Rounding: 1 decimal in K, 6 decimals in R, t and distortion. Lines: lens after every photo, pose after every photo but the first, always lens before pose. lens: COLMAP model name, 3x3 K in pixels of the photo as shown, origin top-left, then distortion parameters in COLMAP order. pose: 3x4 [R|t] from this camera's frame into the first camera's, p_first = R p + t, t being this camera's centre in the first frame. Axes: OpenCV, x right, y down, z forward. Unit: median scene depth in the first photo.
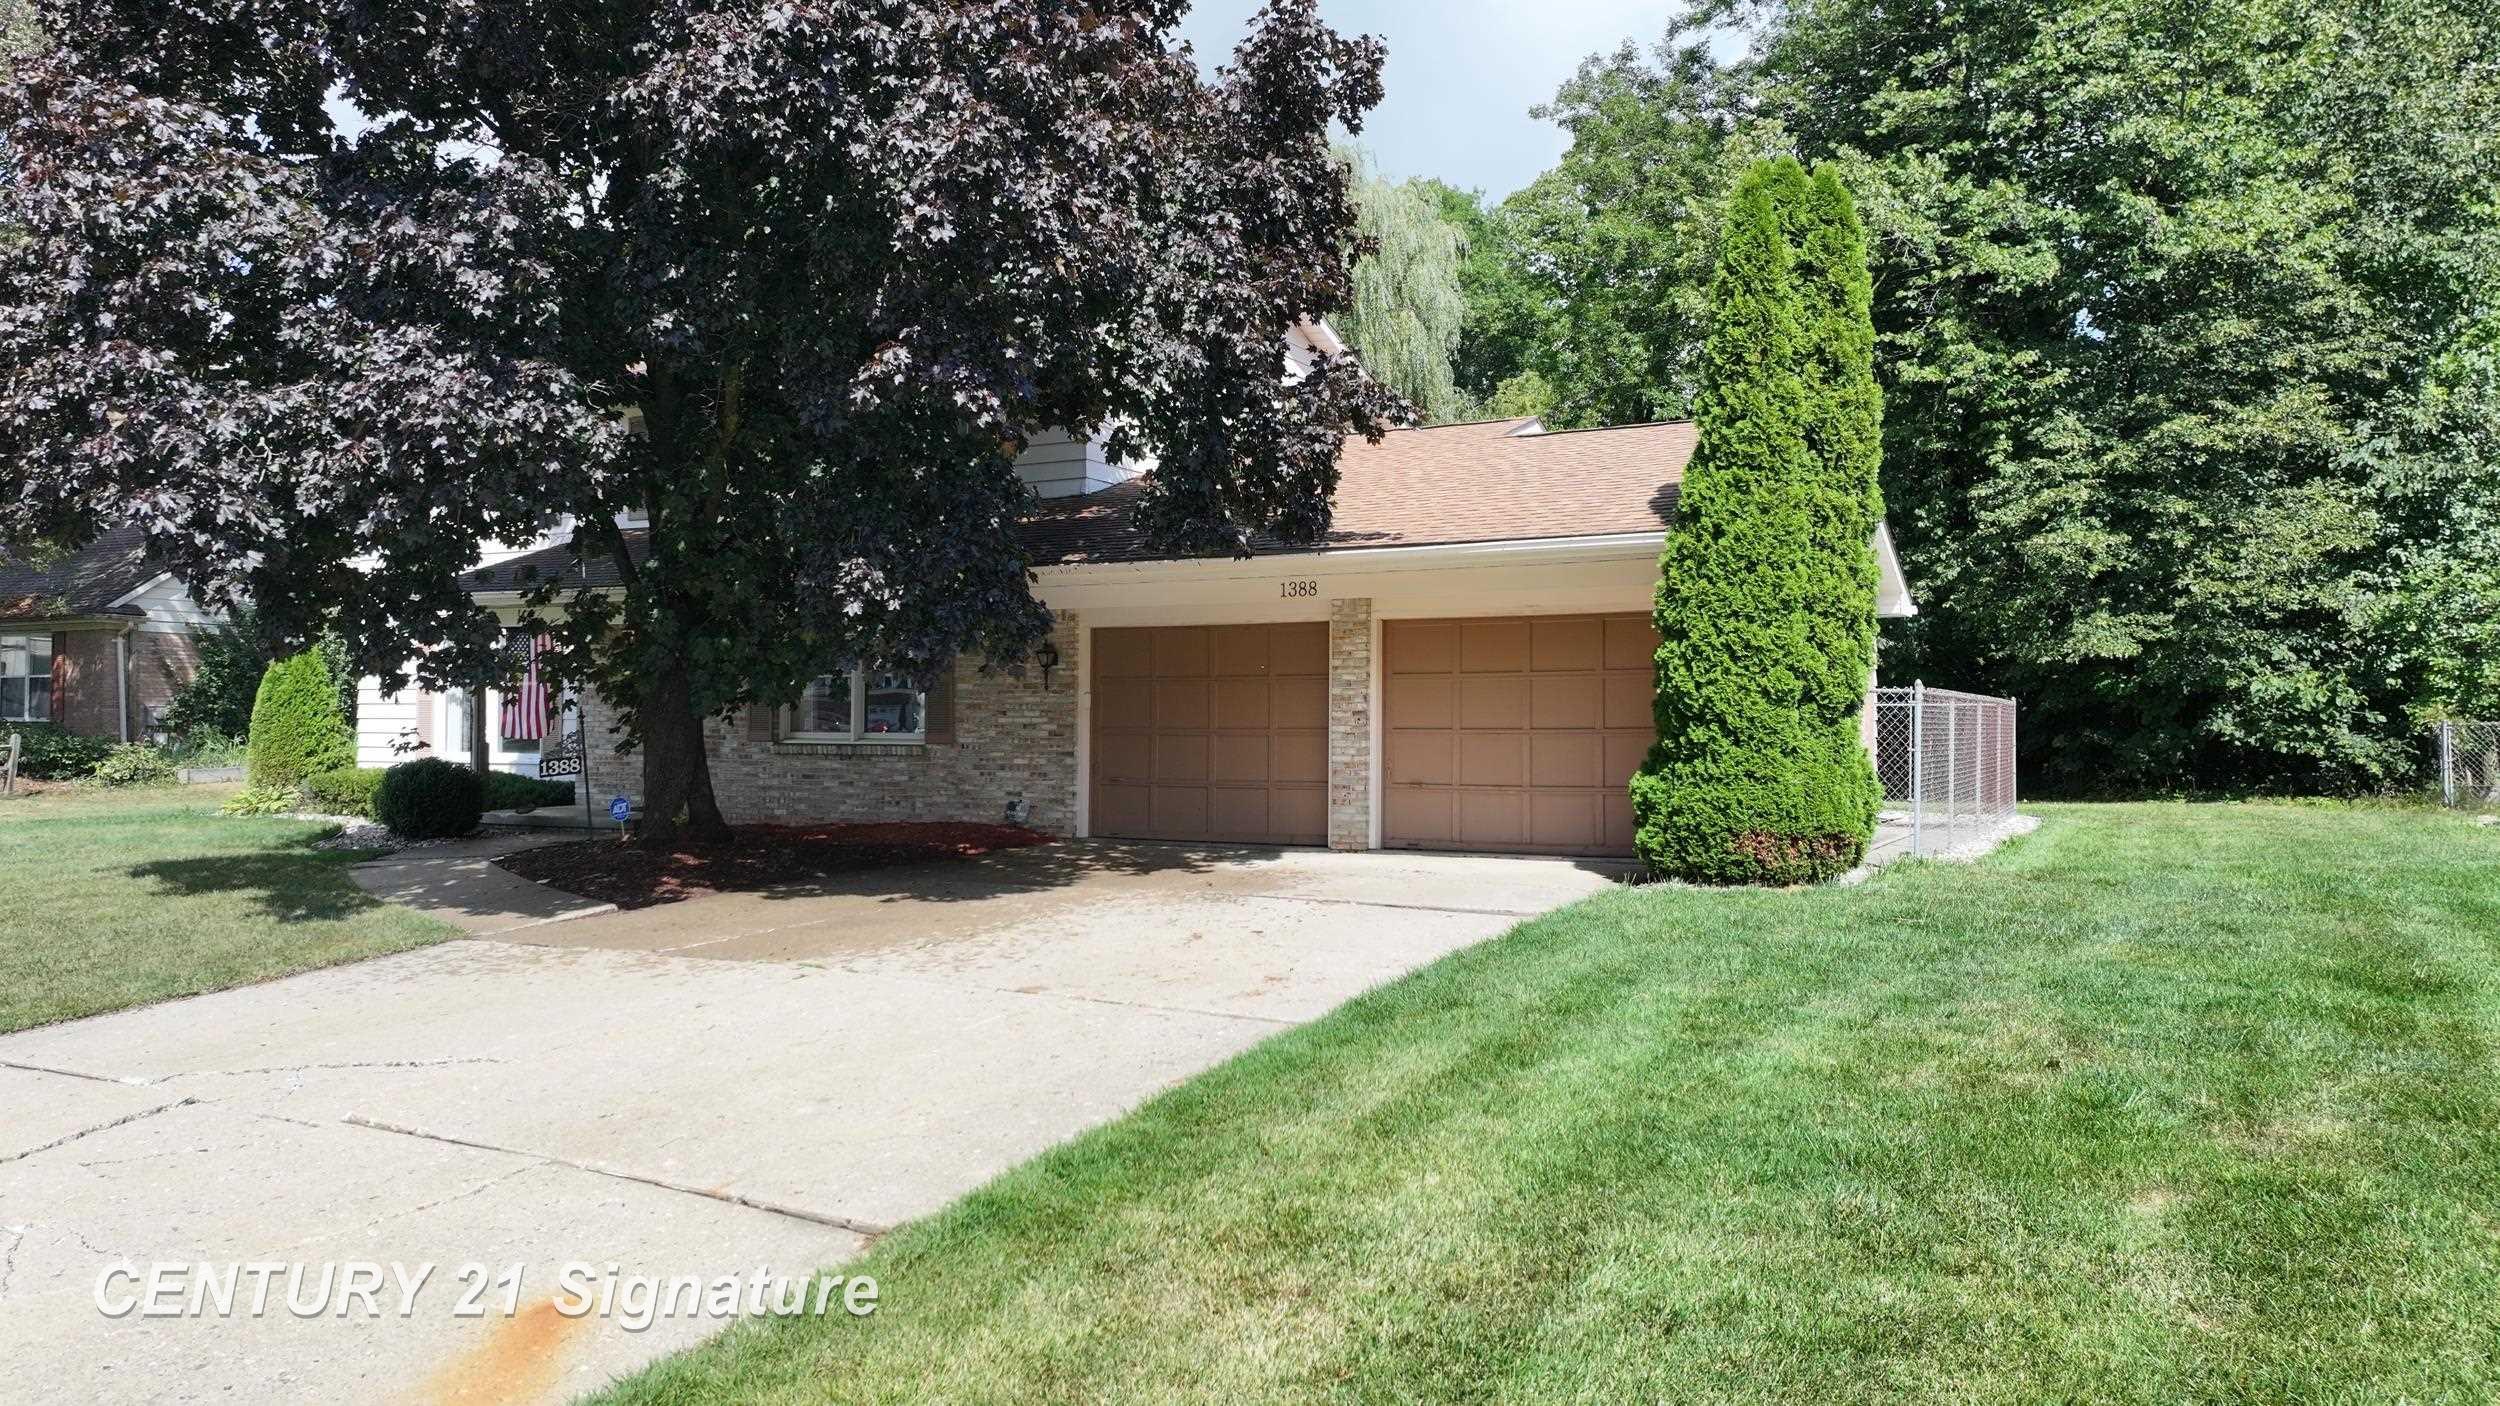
lens RADIAL K [[1760.6, 0, 1250.0], [0, 1760.6, 703.0], [0, 0, 1]] dist [-0.027834, 0.049646]
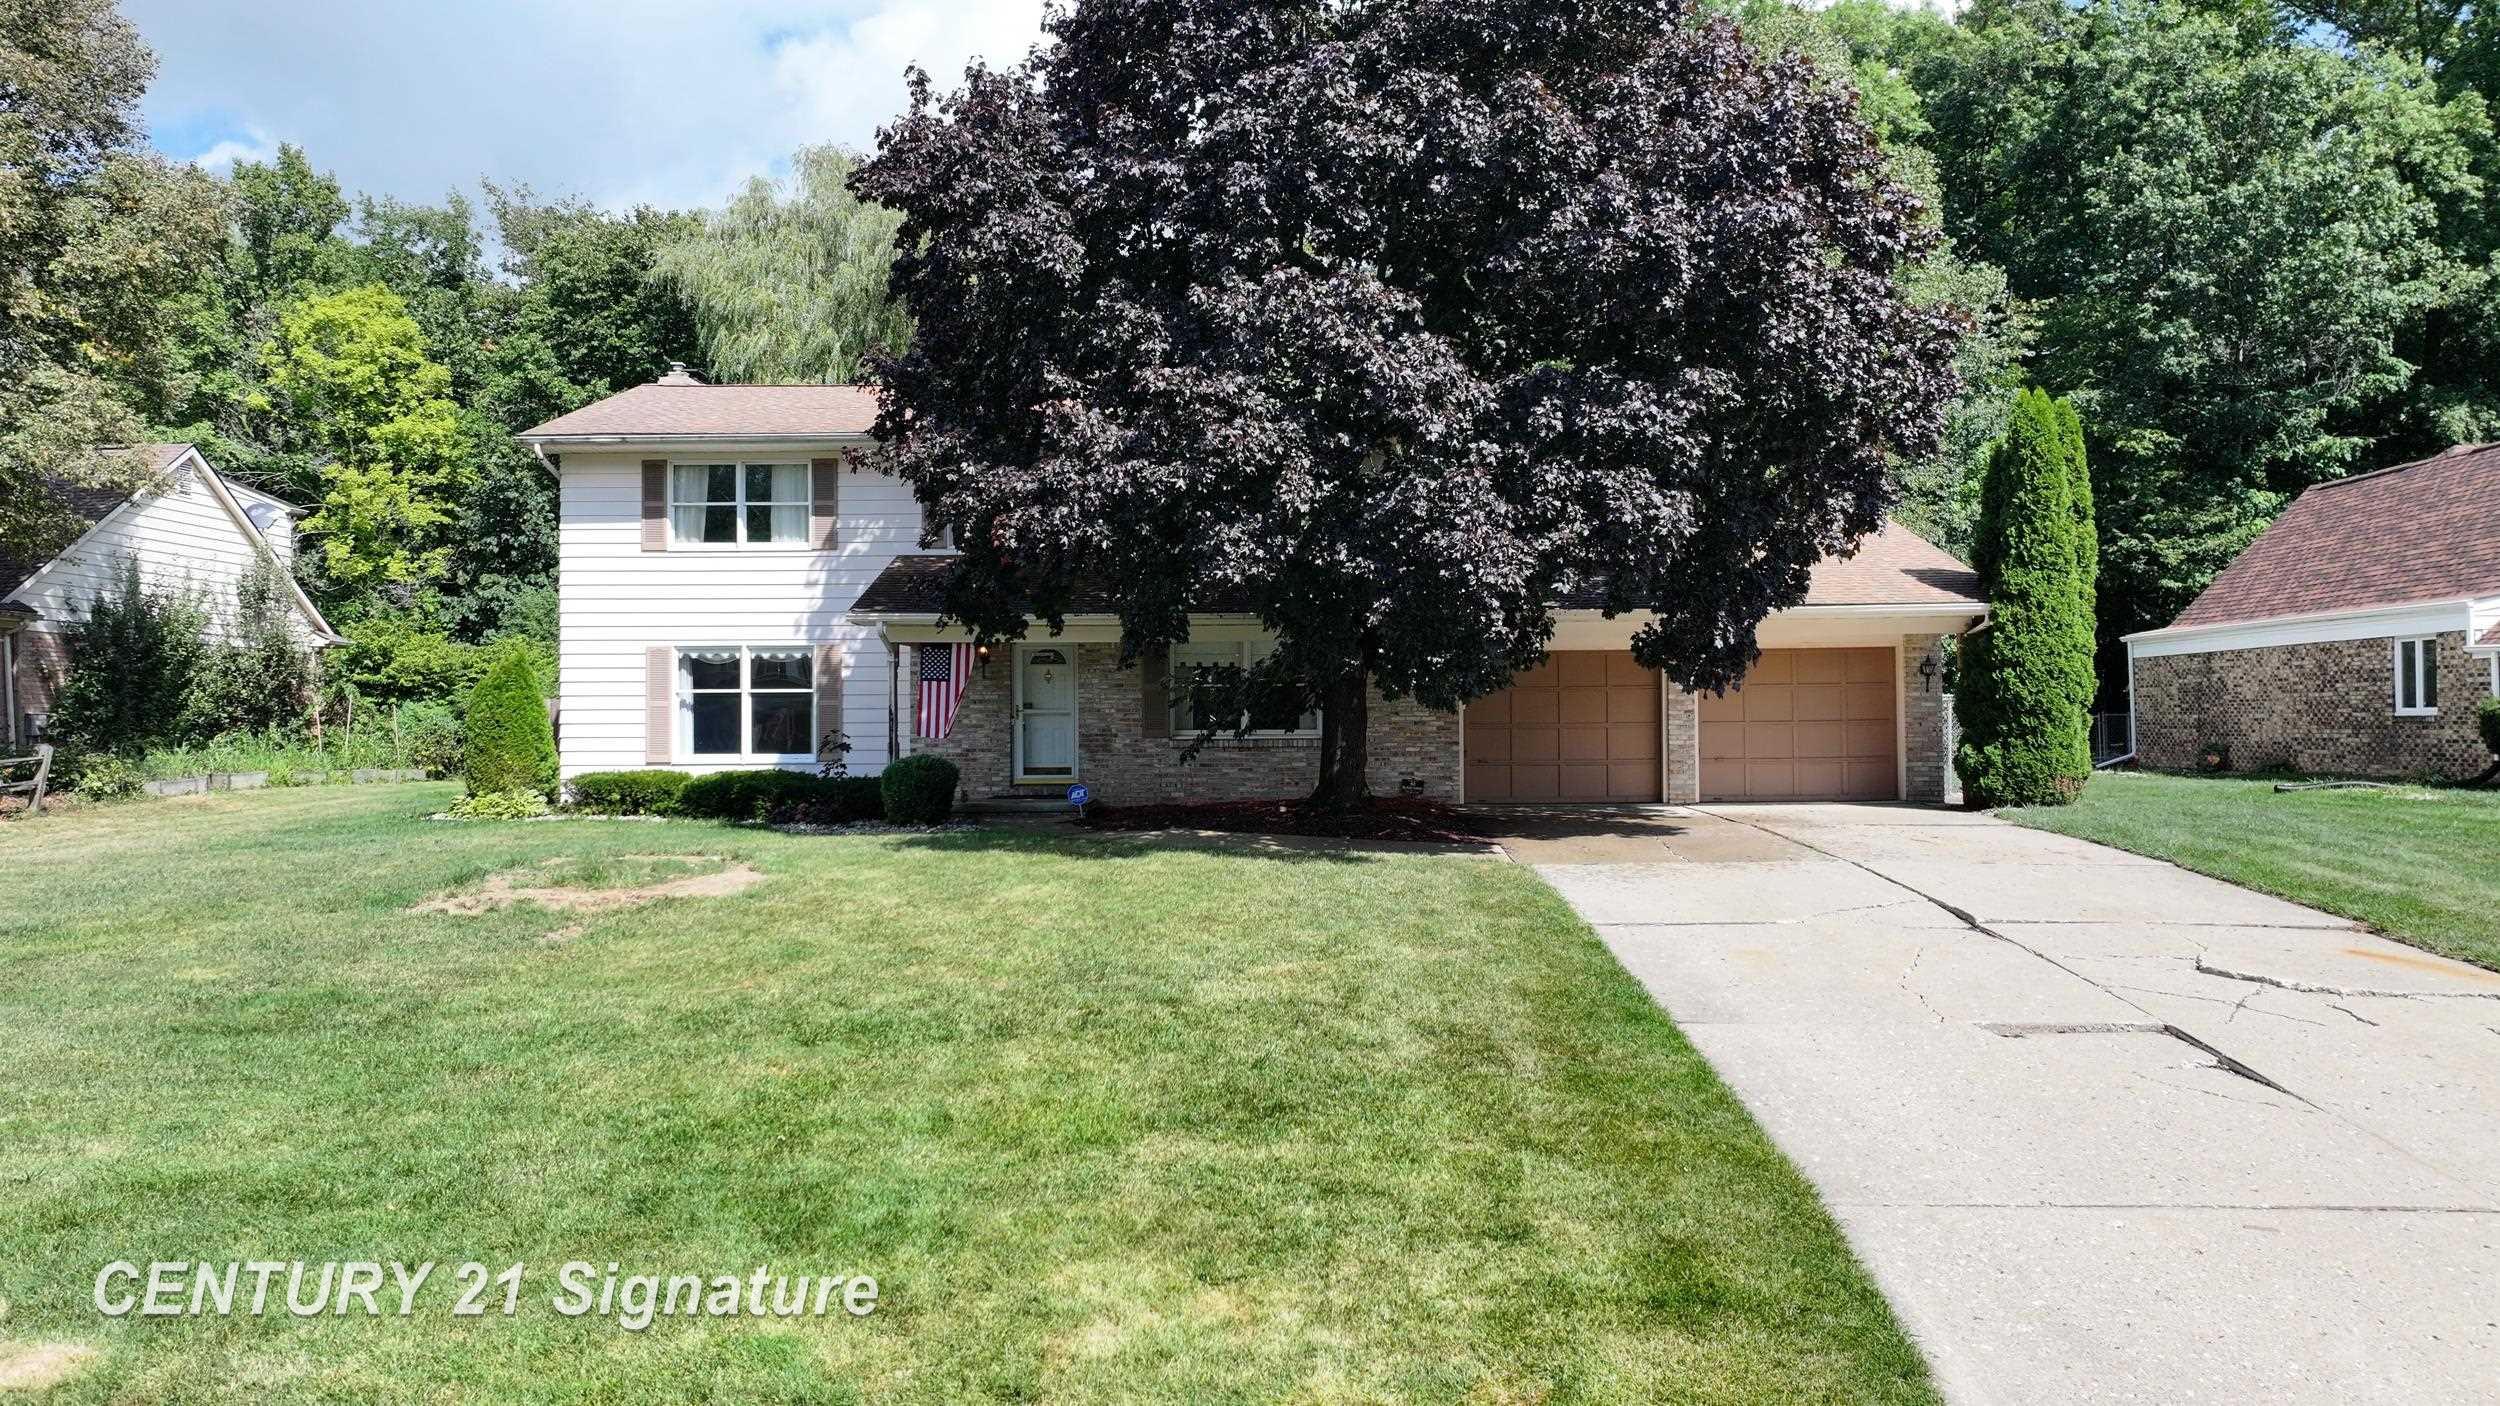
lens RADIAL K [[1760.6, 0, 1250.0], [0, 1760.6, 703.0], [0, 0, 1]] dist [-0.027834, 0.049646]
pose [[0.893947, -0.002889, 0.448163, -0.611016], [0.003618, 0.999993, -0.000770, -0.001118], [-0.448158, 0.002310, 0.893951, -0.103909]]
